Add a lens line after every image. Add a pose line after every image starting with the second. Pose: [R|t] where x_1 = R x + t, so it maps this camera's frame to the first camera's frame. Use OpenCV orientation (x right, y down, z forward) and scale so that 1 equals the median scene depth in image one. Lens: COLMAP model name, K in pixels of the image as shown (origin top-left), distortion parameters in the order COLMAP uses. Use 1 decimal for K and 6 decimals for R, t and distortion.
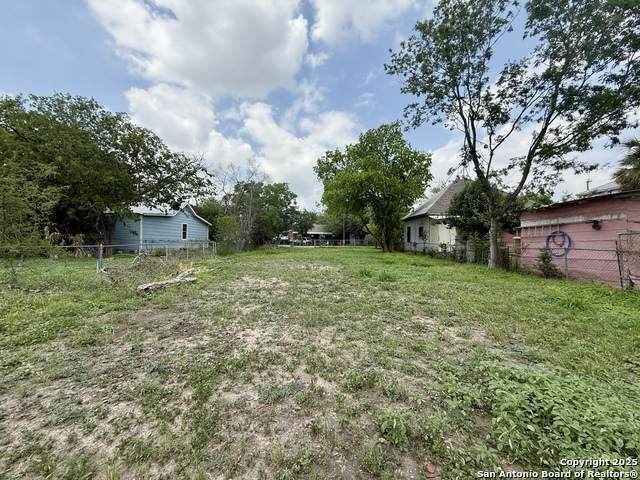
lens RADIAL K [[254.6, 0, 318.2], [0, 254.6, 238.6], [0, 0, 1]] dist [-0.000889, 0.000487]
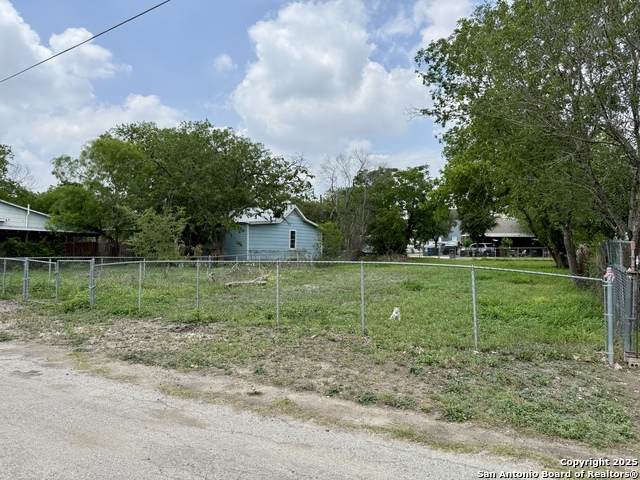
lens RADIAL K [[446.7, 0, 320.0], [0, 446.7, 240.0], [0, 0, 1]] dist [0.068375, -0.087751]
pose [[0.874353, -0.012477, -0.485130, 0.343552], [0.009084, 0.999915, -0.009344, -0.013577], [0.485206, 0.003763, 0.874392, -0.328305]]
